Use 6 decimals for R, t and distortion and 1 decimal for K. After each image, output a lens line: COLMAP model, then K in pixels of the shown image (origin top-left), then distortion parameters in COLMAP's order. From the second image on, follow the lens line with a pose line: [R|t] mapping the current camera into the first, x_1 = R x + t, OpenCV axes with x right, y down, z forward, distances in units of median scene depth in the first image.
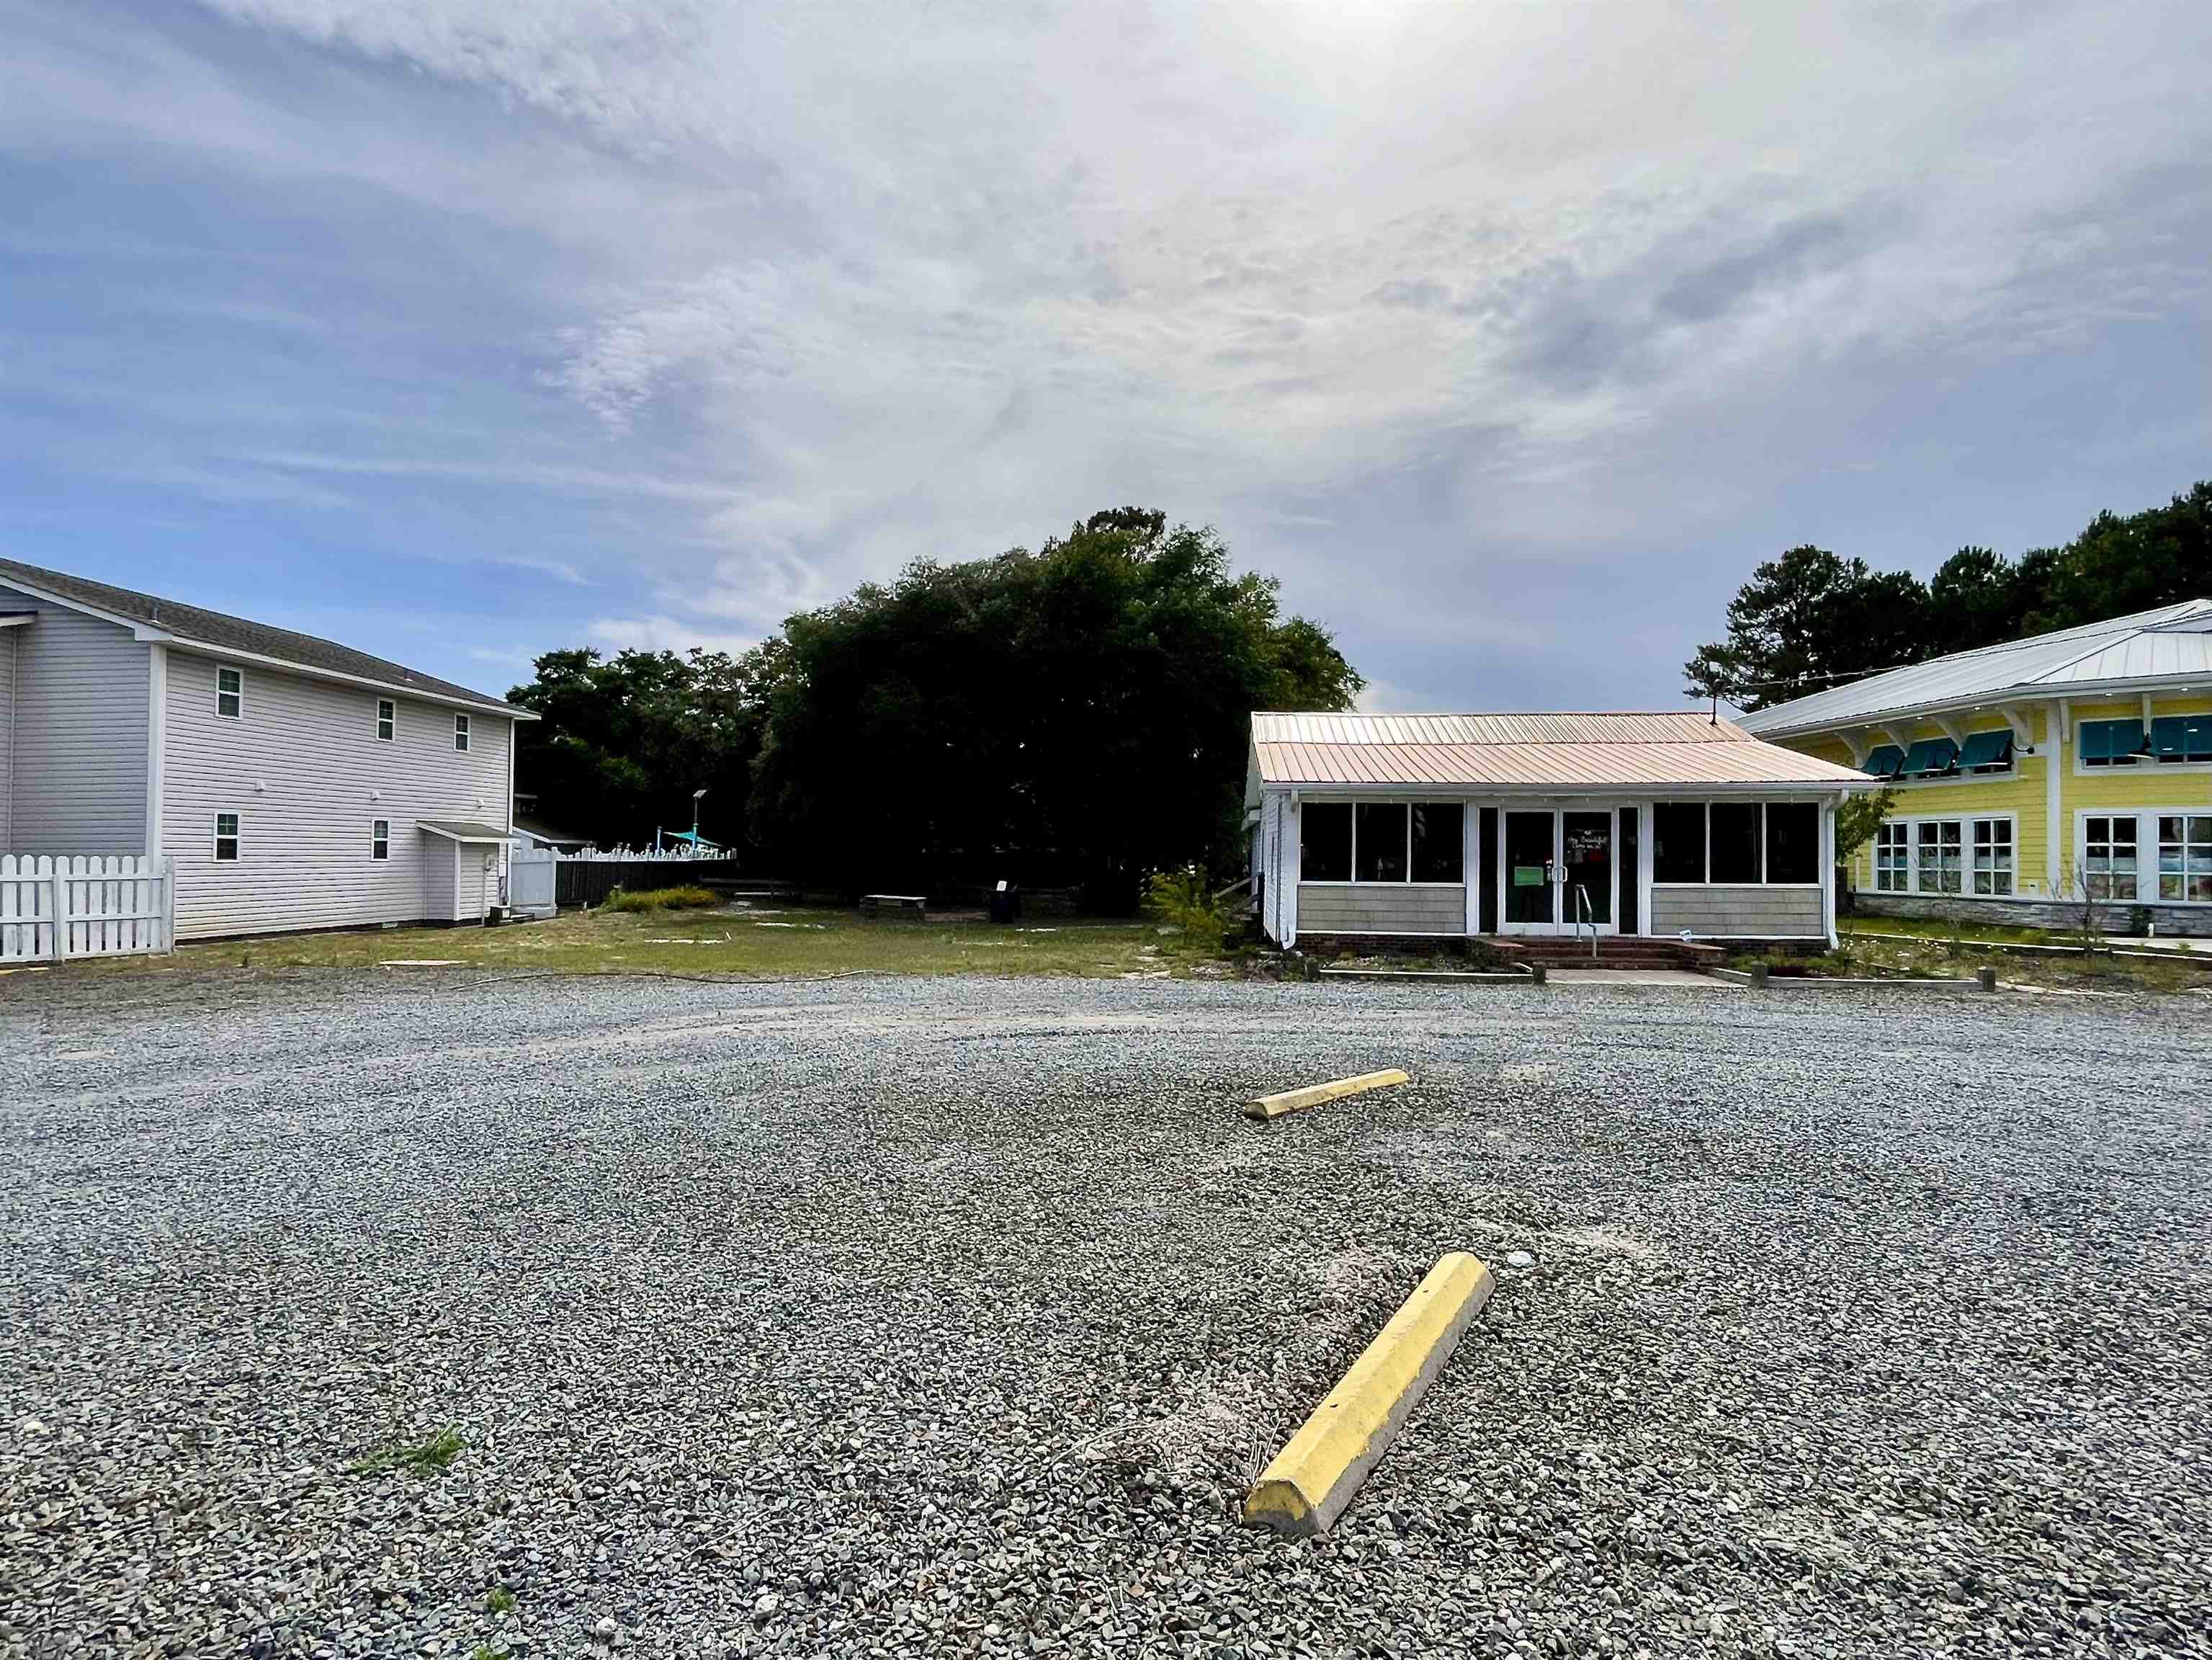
lens RADIAL K [[1153.7, 0, 1096.6], [0, 1153.7, 851.9], [0, 0, 1]] dist [0.004247, -0.000791]
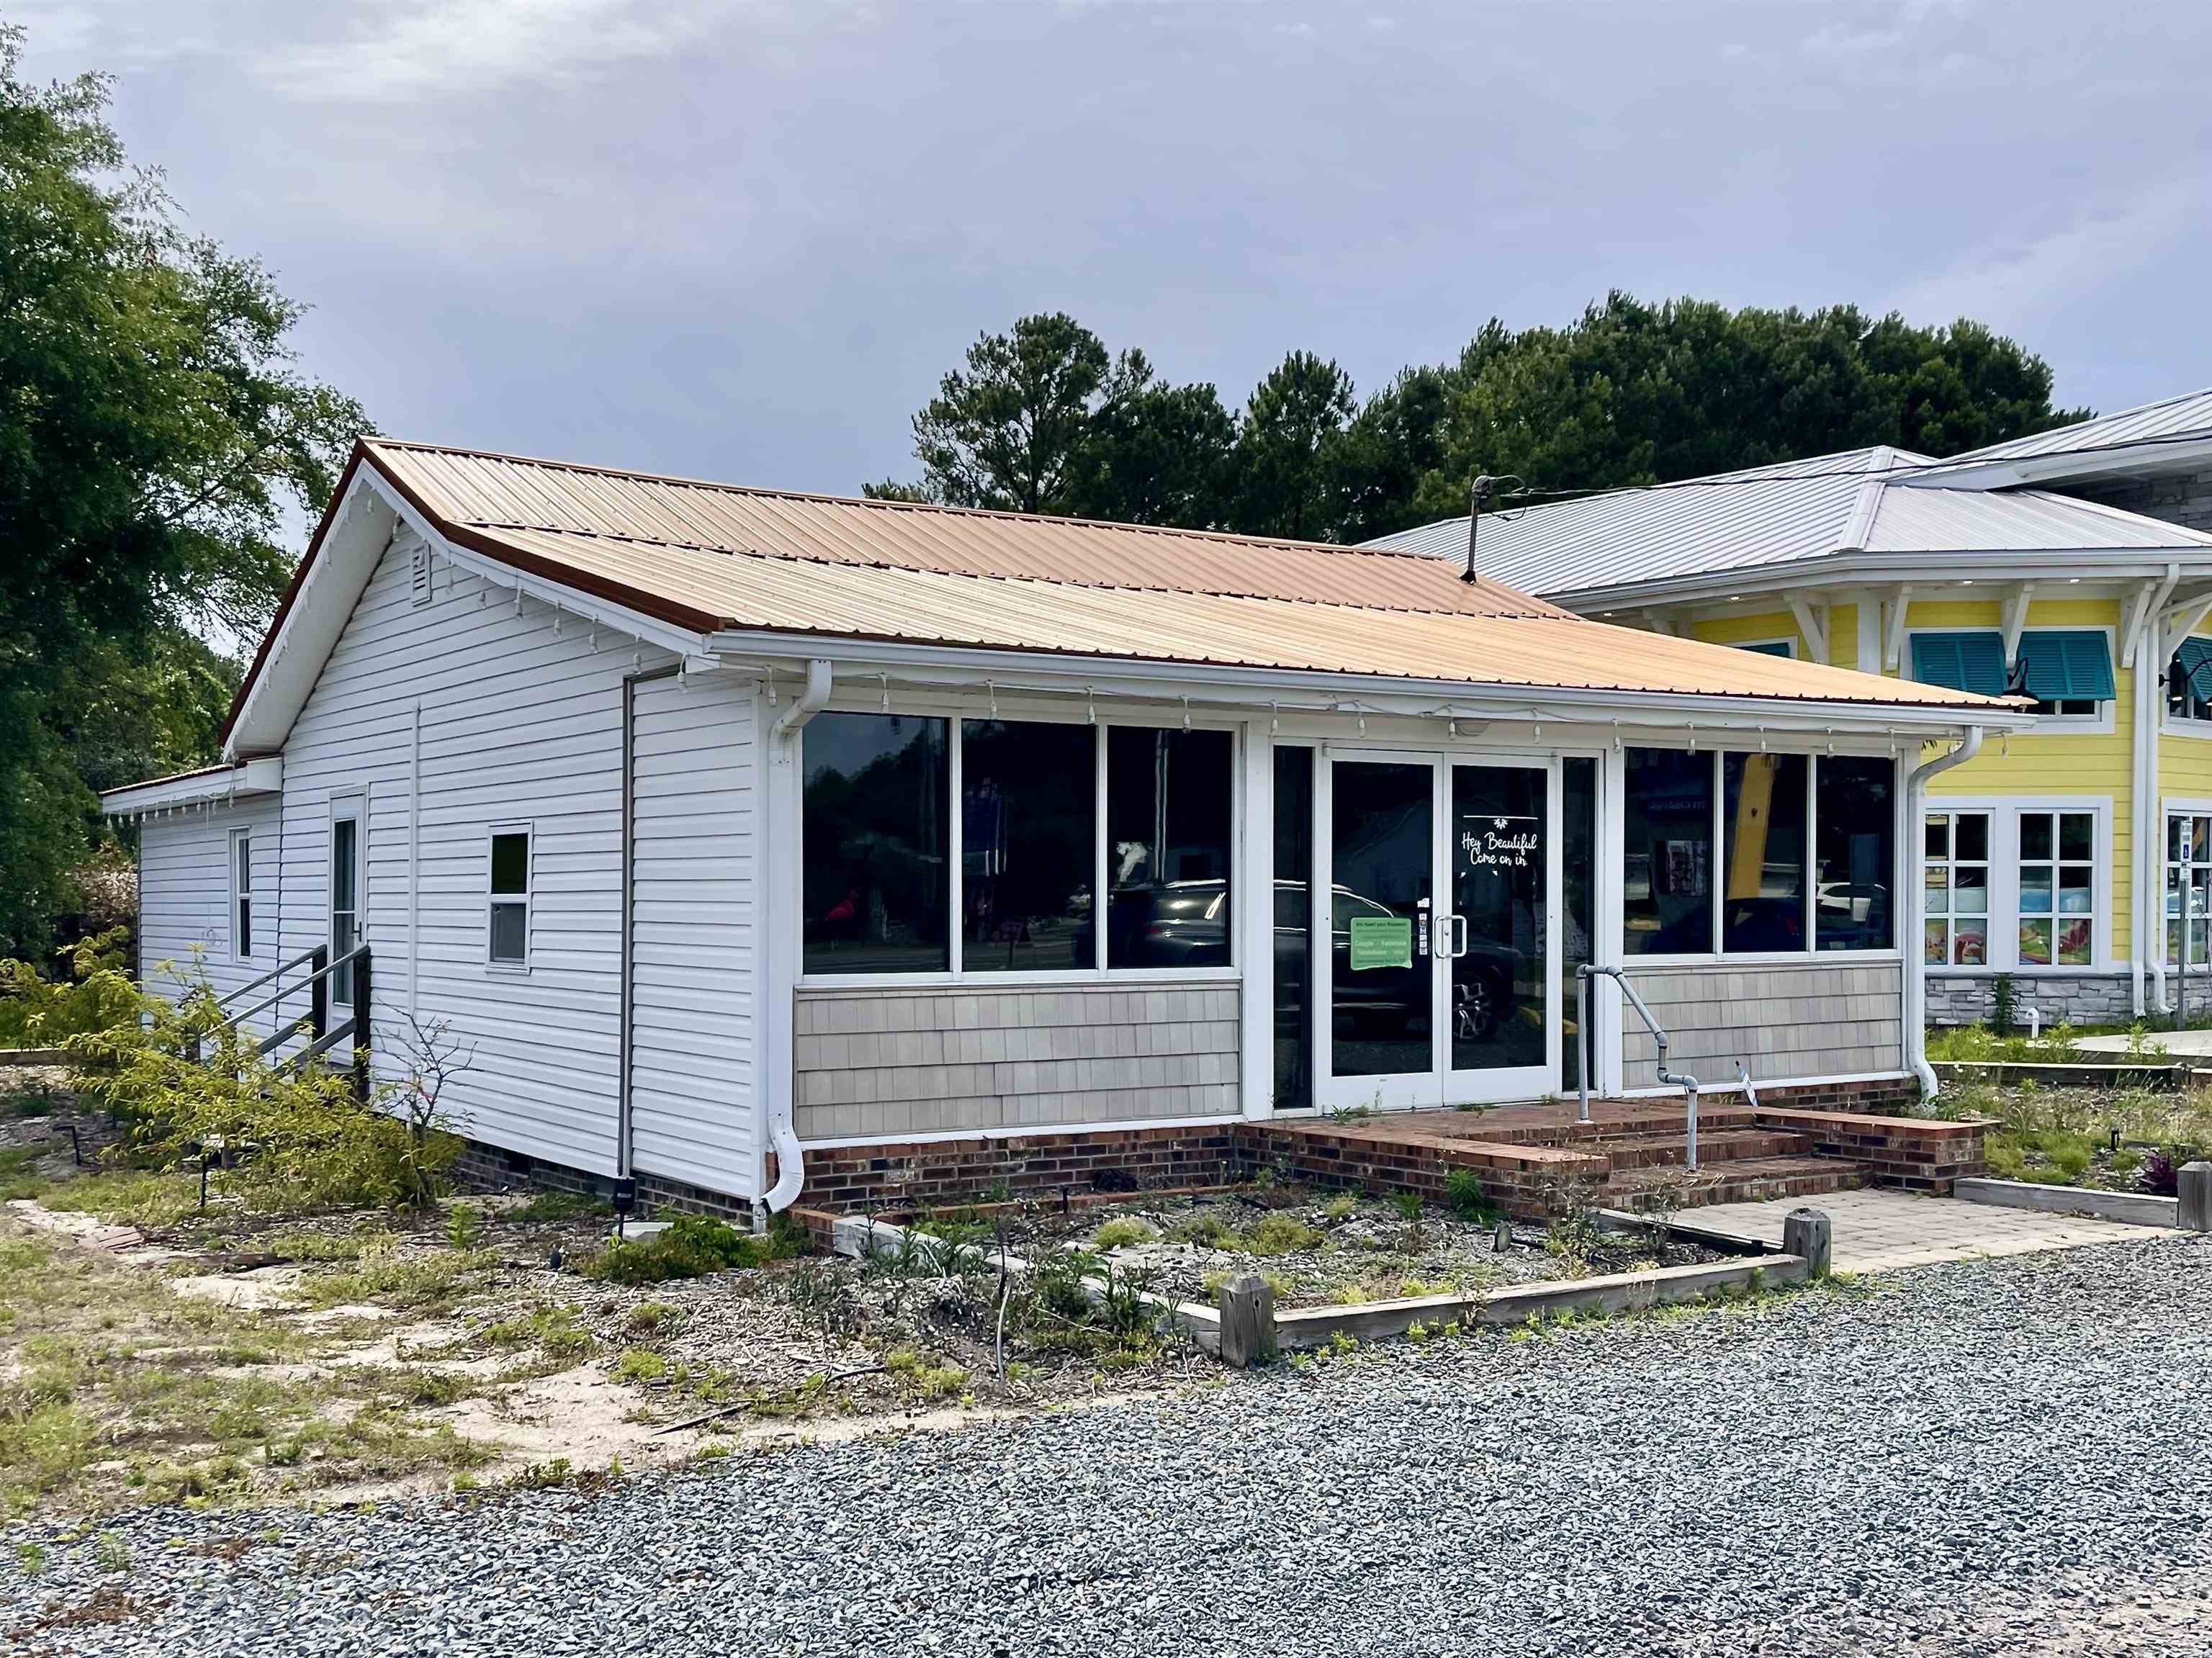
lens RADIAL K [[2295.3, 0, 1041.5], [0, 2295.3, 922.6], [0, 0, 1]] dist [0.029404, 0.000000]
pose [[0.798056, -0.012748, 0.602449, -0.070847], [0.004703, 0.999878, 0.014929, 0.002130], [-0.602565, -0.009081, 0.798018, 0.273142]]
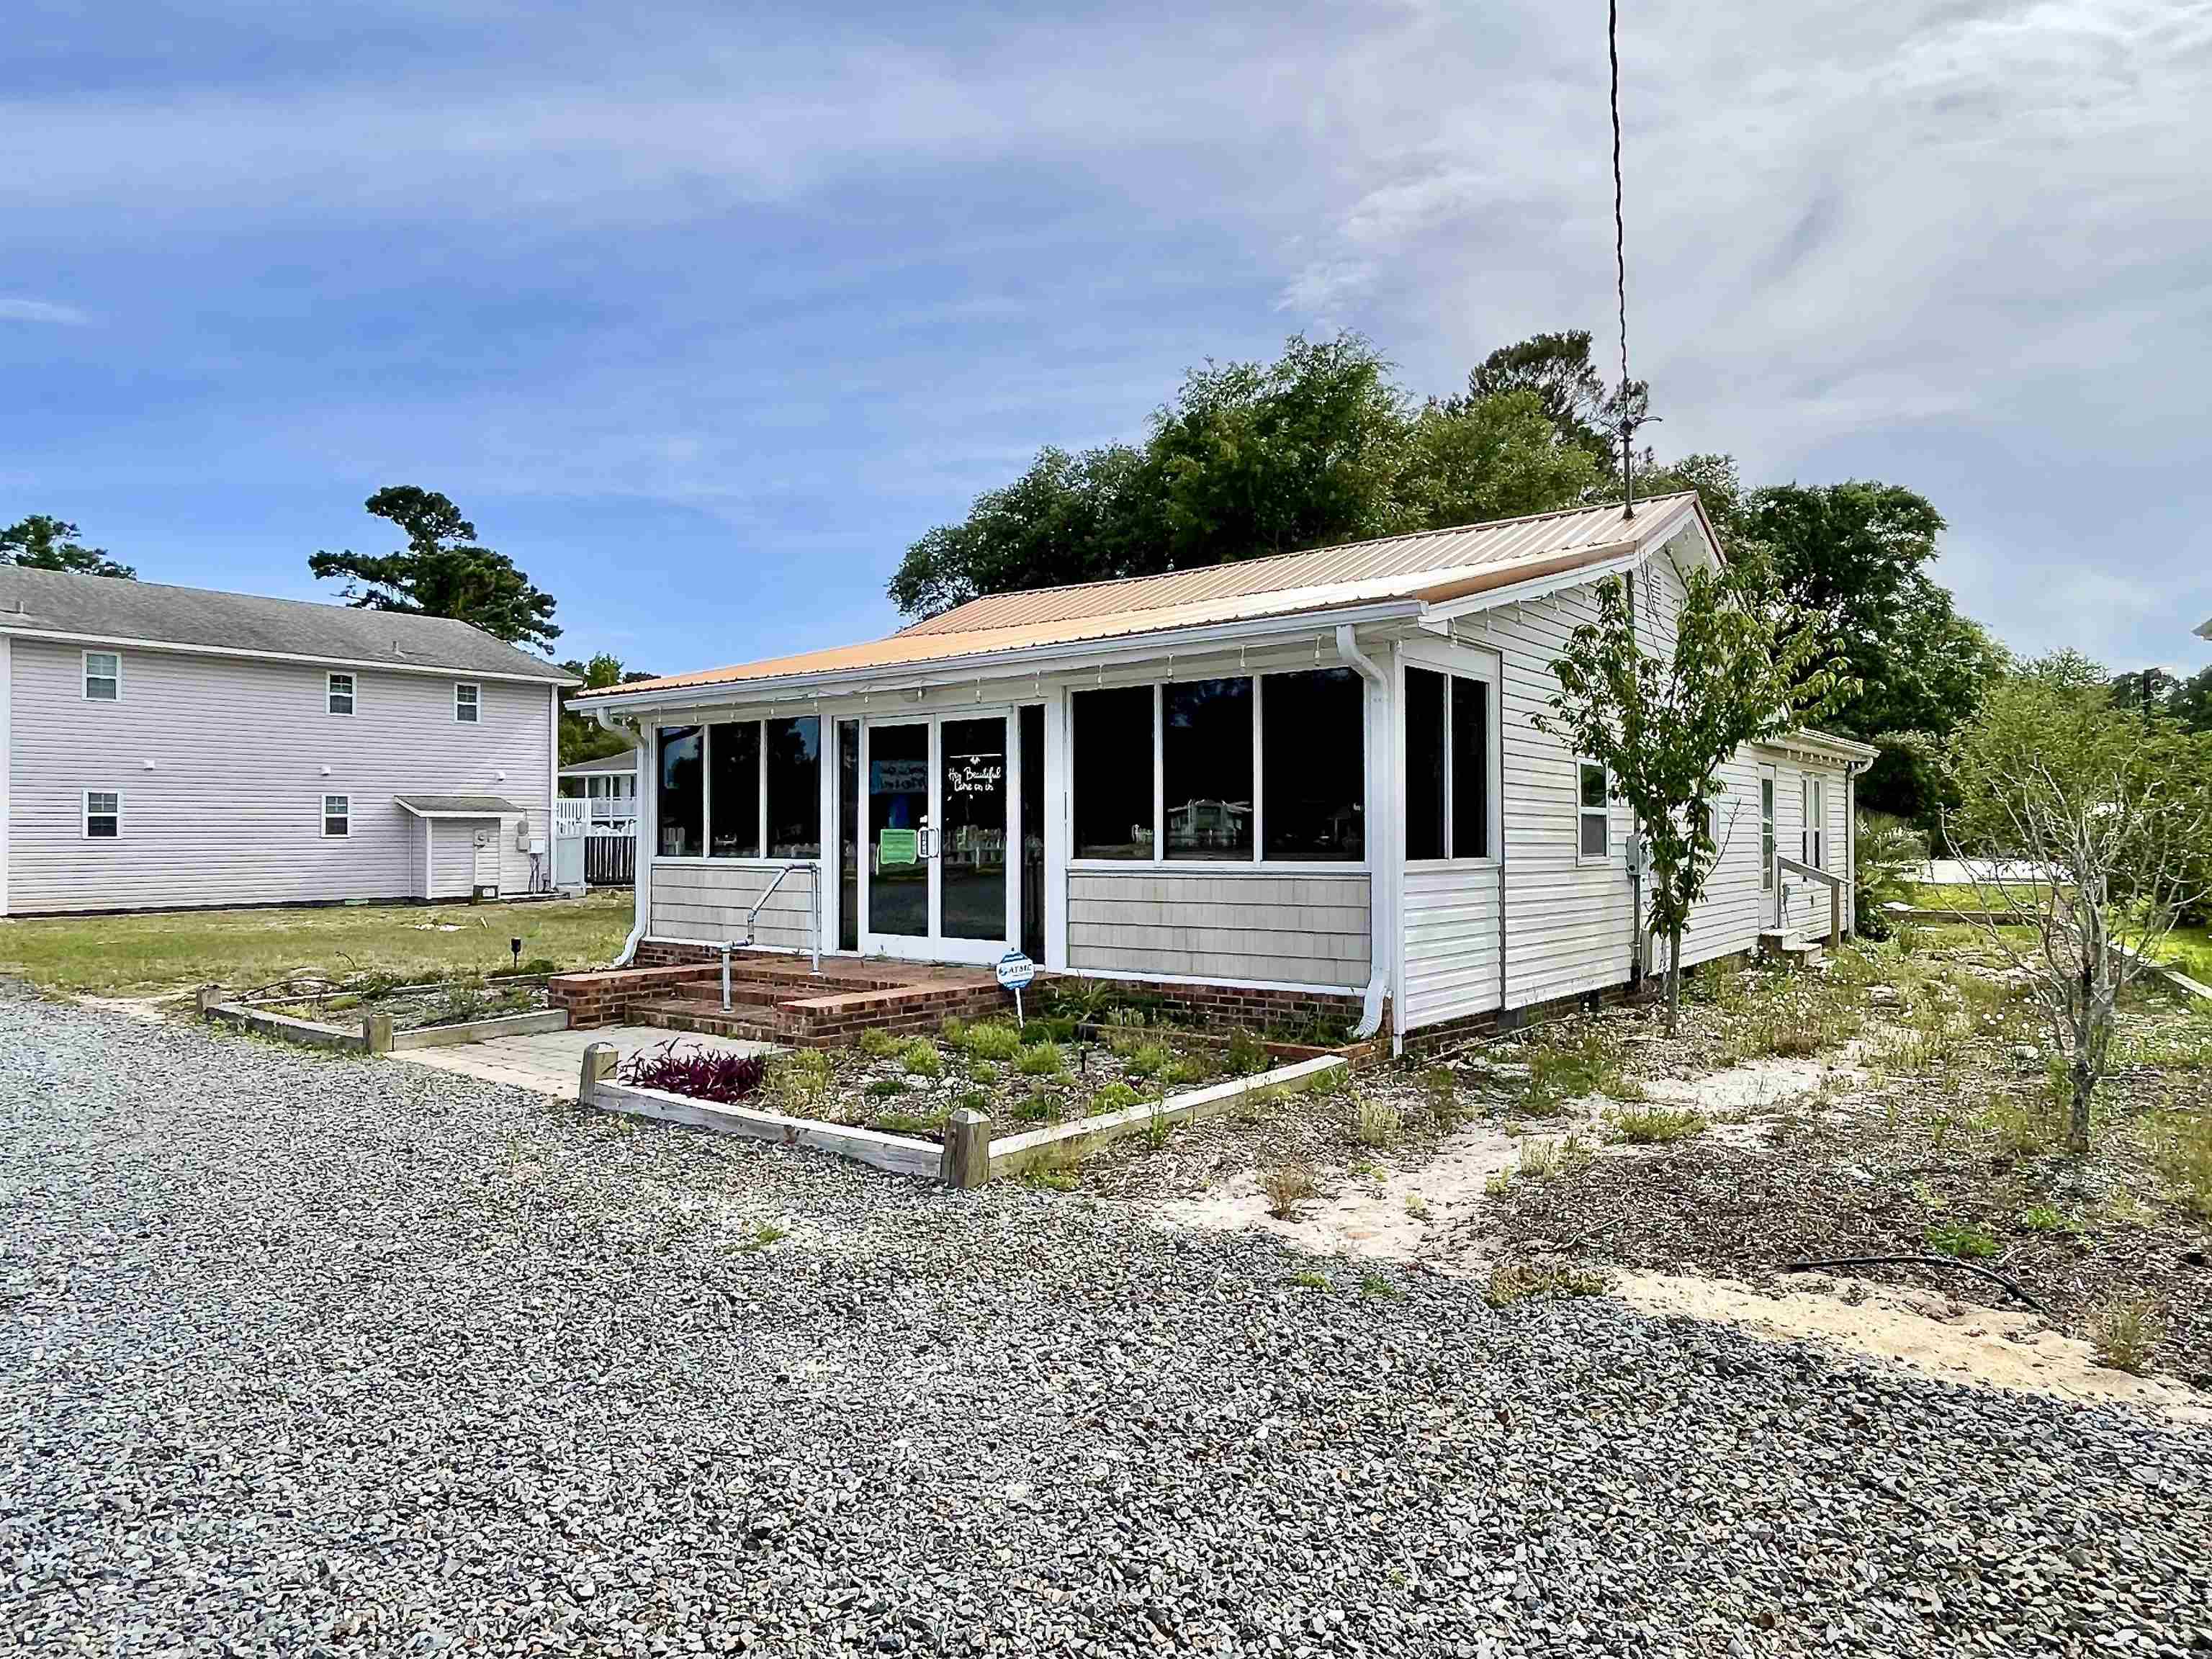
lens RADIAL K [[1333.4, 0, 1152.1], [0, 1333.4, 811.1], [0, 0, 1]] dist [0.017562, -0.000924]
pose [[0.848093, -0.017973, -0.529542, 0.431328], [0.011600, 0.999815, -0.015355, 0.008542], [0.529720, 0.006880, 0.848144, 0.297089]]
